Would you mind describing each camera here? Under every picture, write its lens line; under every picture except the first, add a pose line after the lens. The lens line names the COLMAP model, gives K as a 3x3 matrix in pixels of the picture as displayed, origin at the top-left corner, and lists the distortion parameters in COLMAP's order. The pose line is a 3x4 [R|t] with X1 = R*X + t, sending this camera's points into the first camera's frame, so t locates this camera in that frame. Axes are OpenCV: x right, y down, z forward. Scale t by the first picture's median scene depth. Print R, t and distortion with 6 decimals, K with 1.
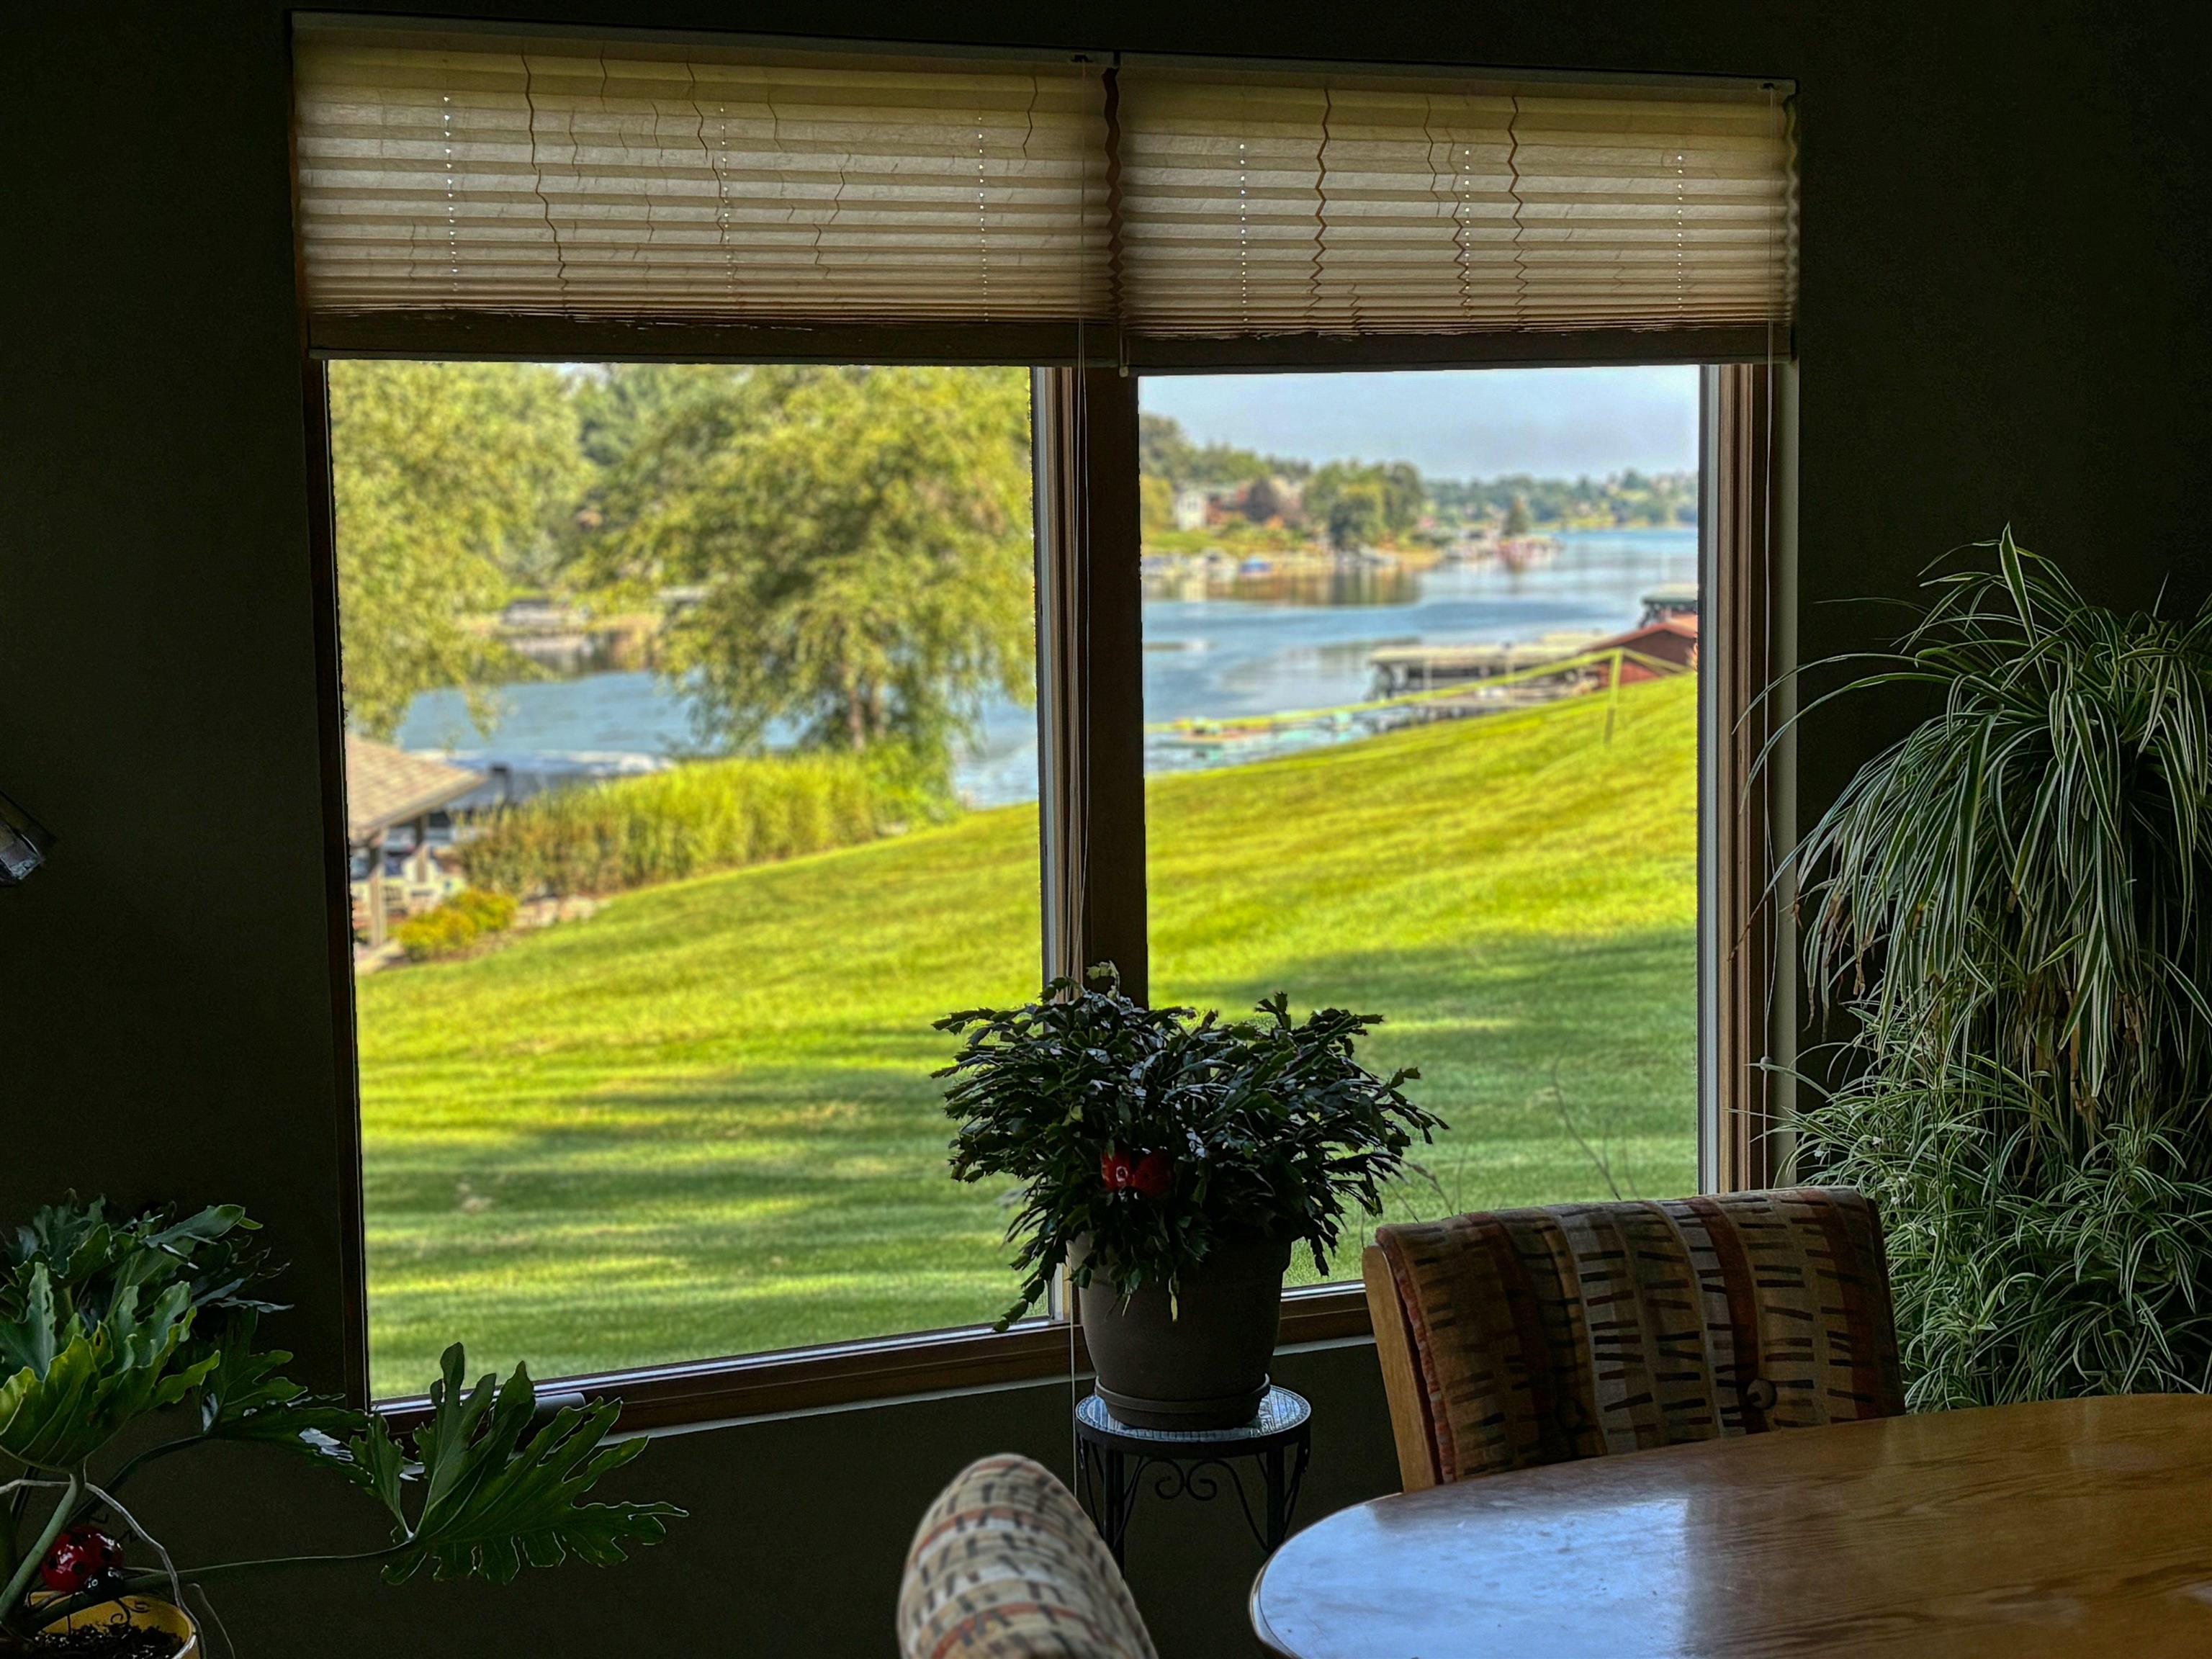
lens RADIAL K [[3319.9, 0, 1136.3], [0, 3319.9, 791.3], [0, 0, 1]] dist [0.464735, -2.174202]
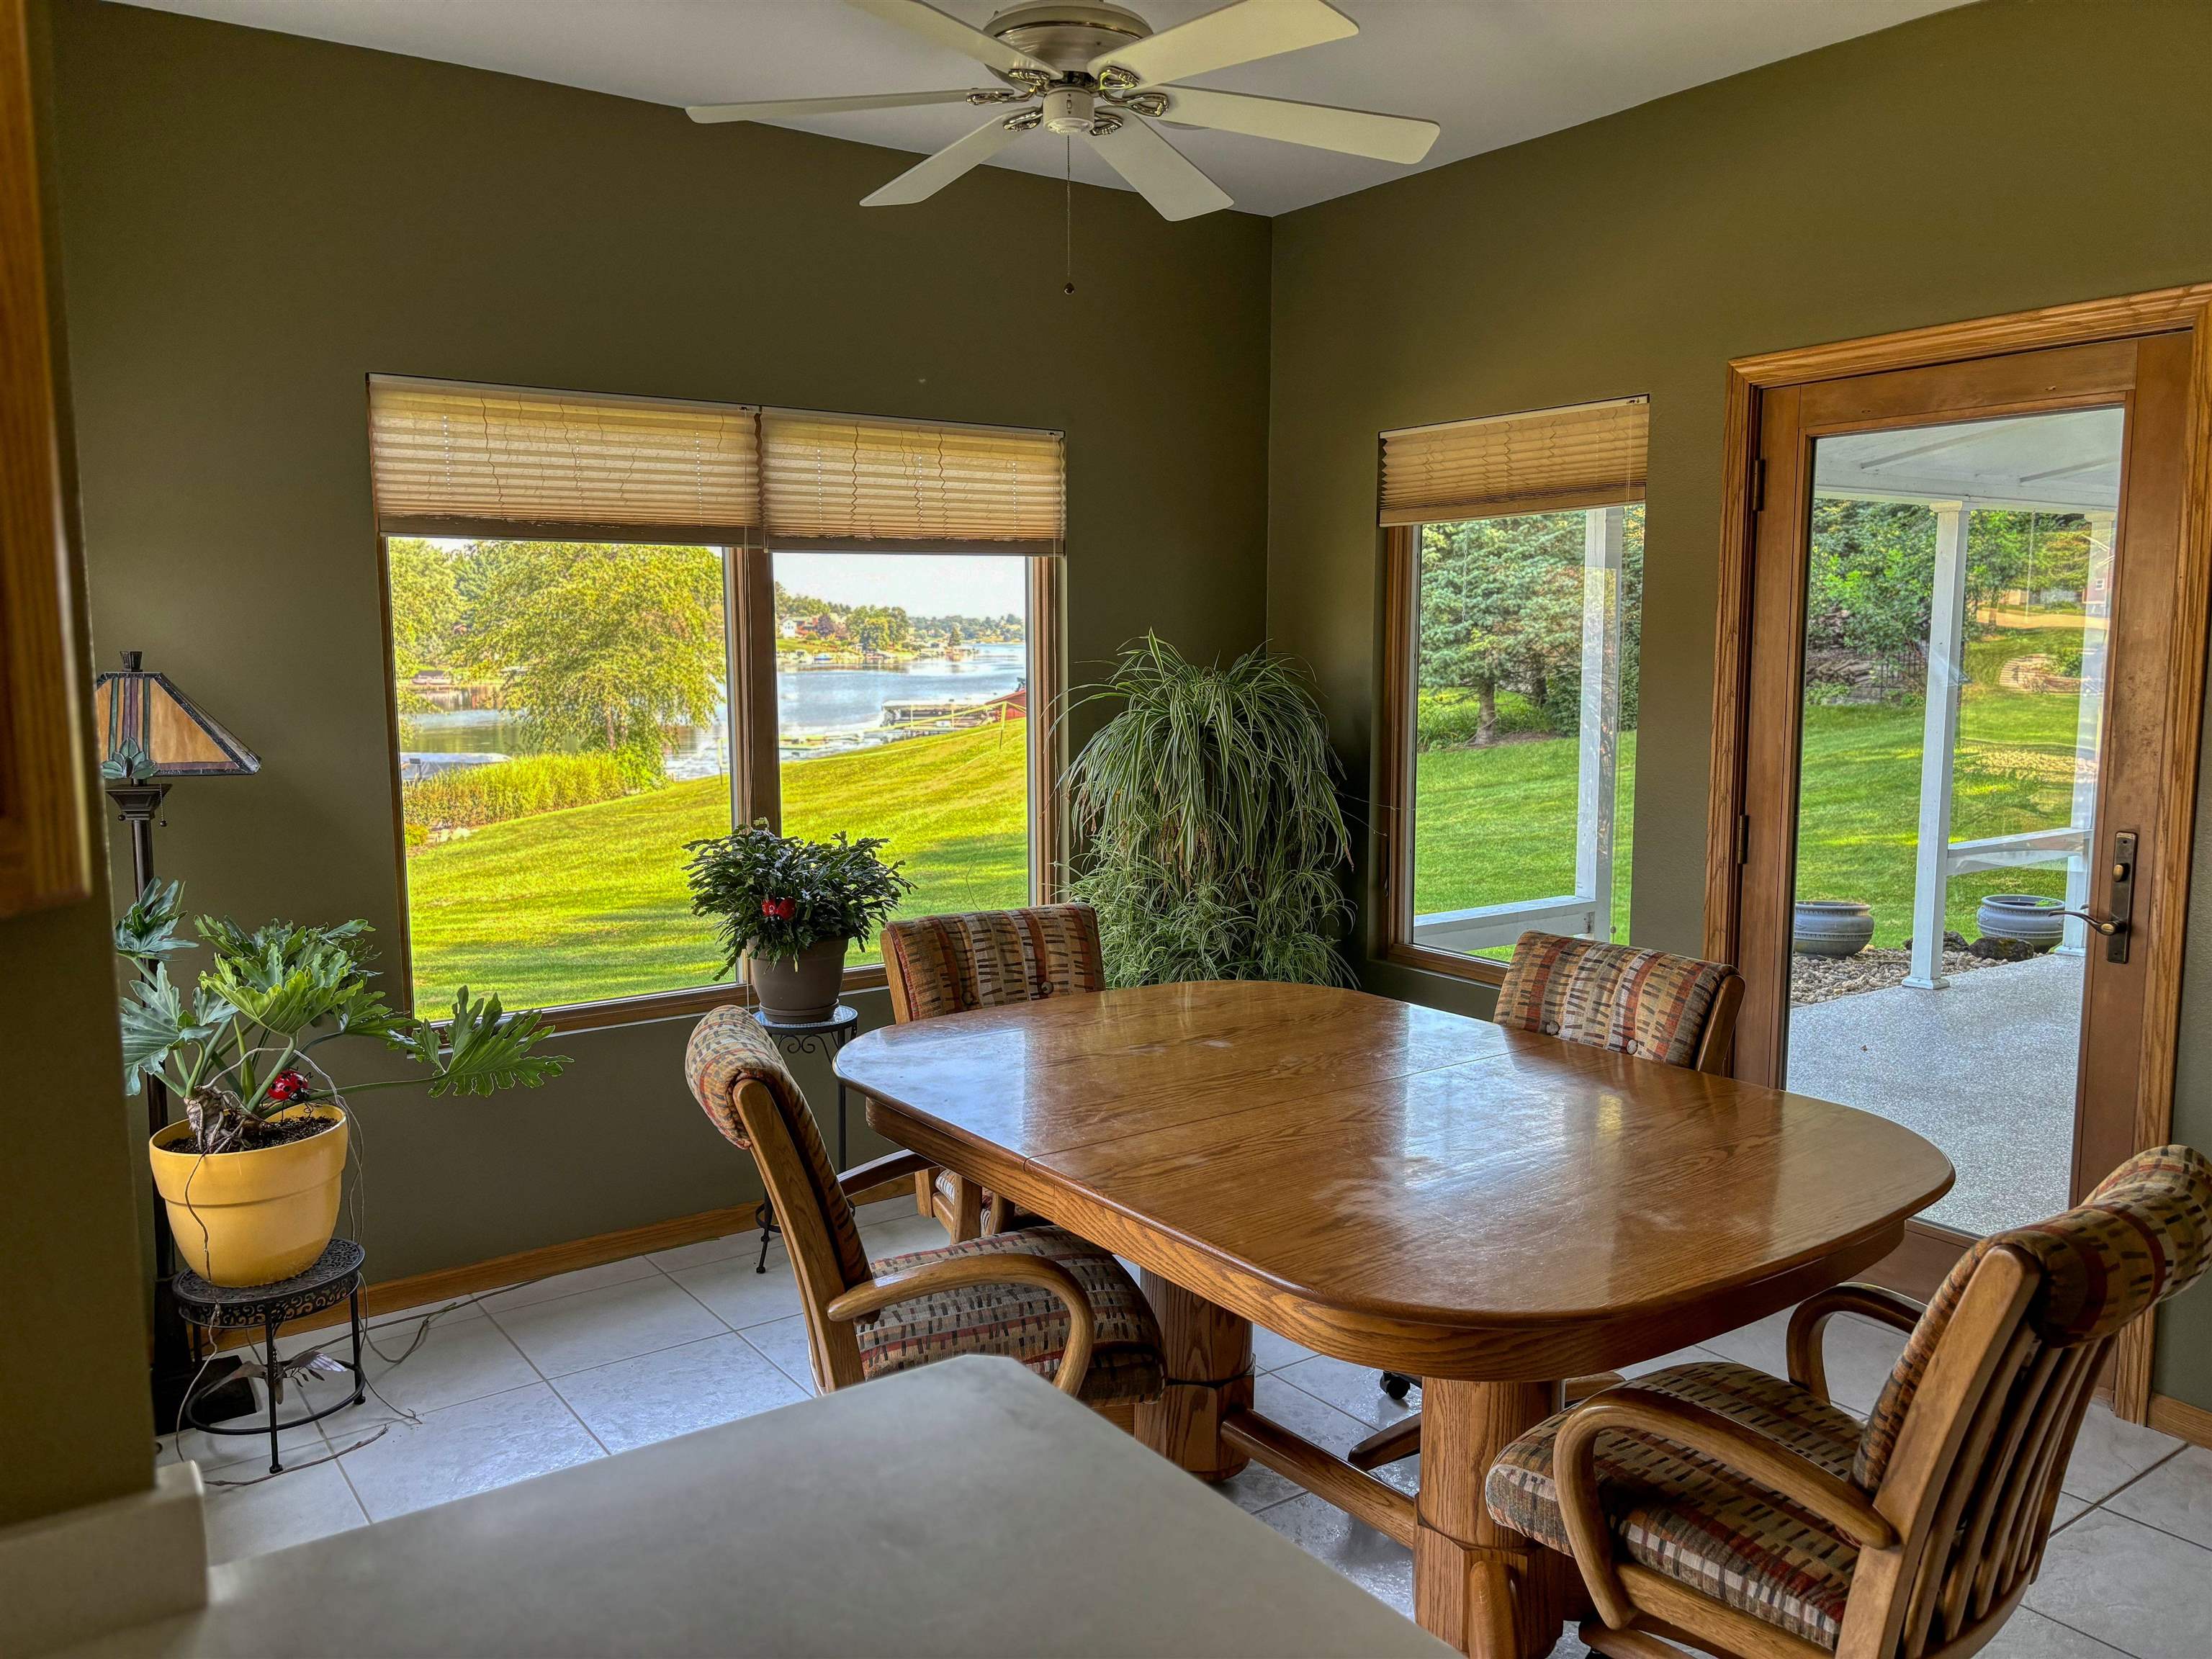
lens RADIAL K [[1667.8, 0, 1106.0], [0, 1667.8, 829.5], [0, 0, 1]] dist [0.175173, -0.420965]
pose [[0.979597, -0.012434, 0.200586, -0.008614], [0.005742, 0.999408, 0.033907, 0.020761], [-0.200889, -0.032064, 0.979089, -0.130418]]
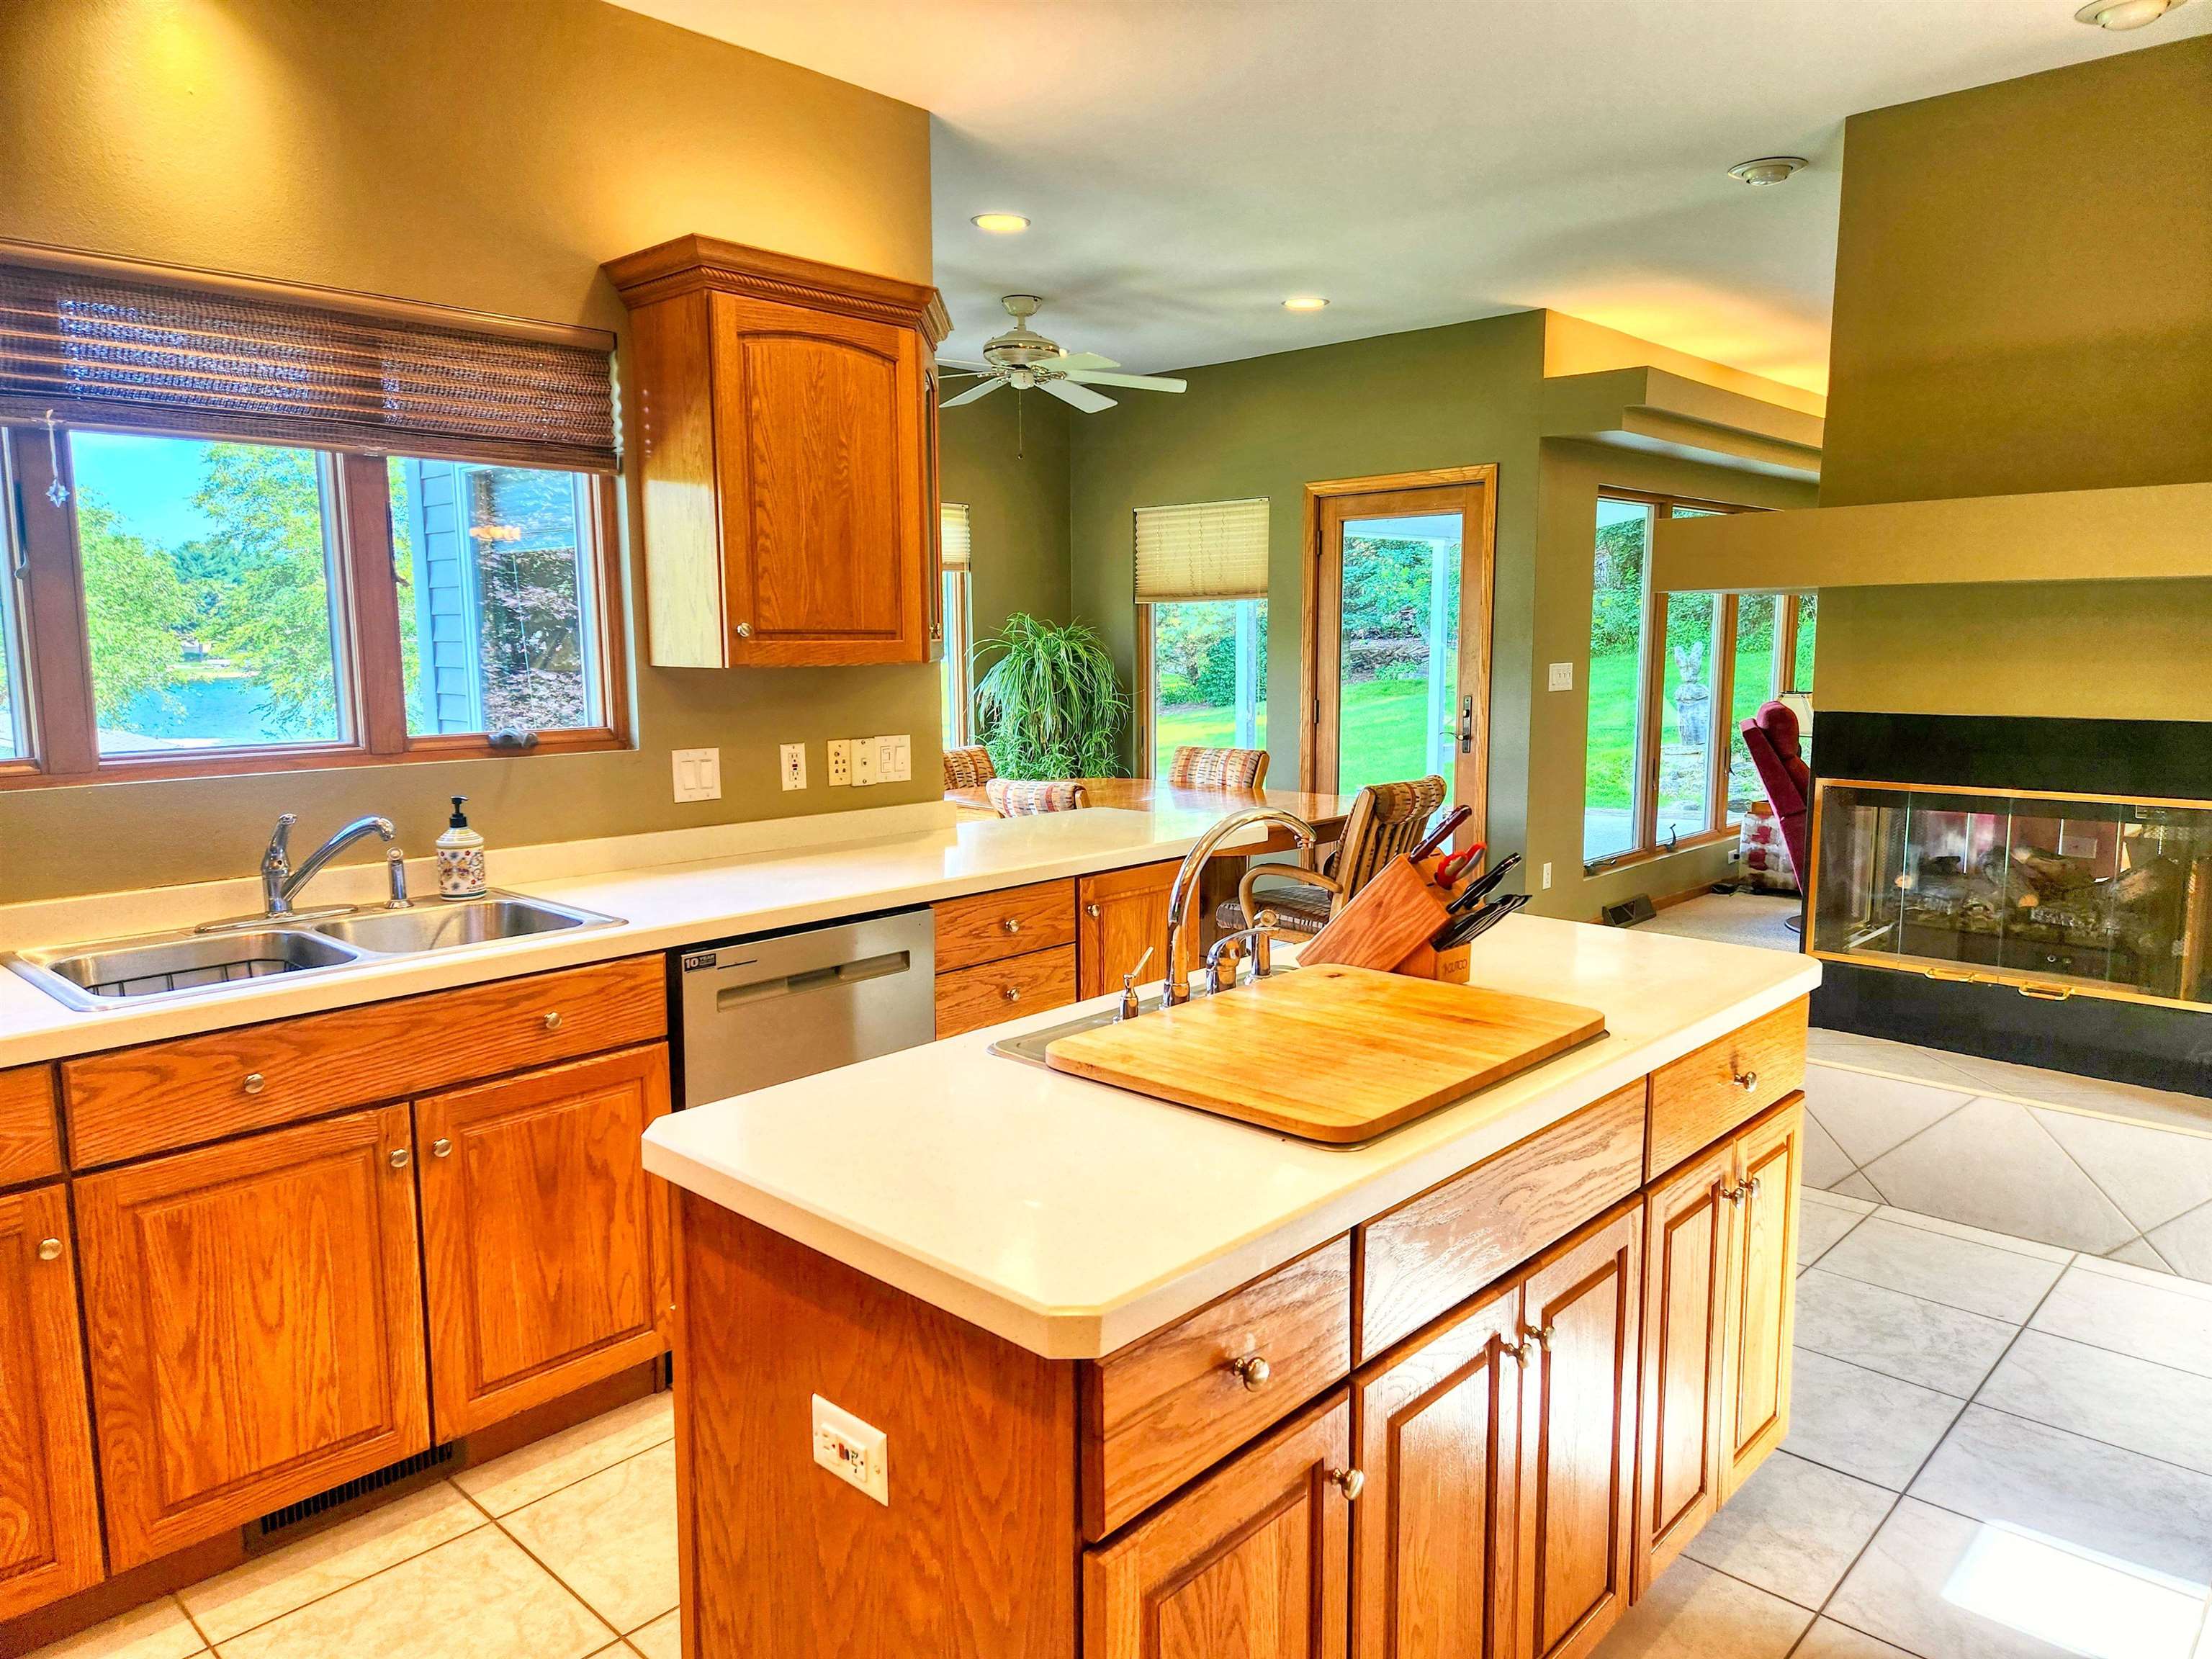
lens RADIAL K [[1488.8, 0, 1106.0], [0, 1488.8, 829.5], [0, 0, 1]] dist [0.036783, -0.001658]
pose [[0.921564, -0.042982, 0.385839, -0.413325], [0.023546, 0.998211, 0.054959, 0.103150], [-0.387511, -0.041563, 0.920928, -0.857607]]
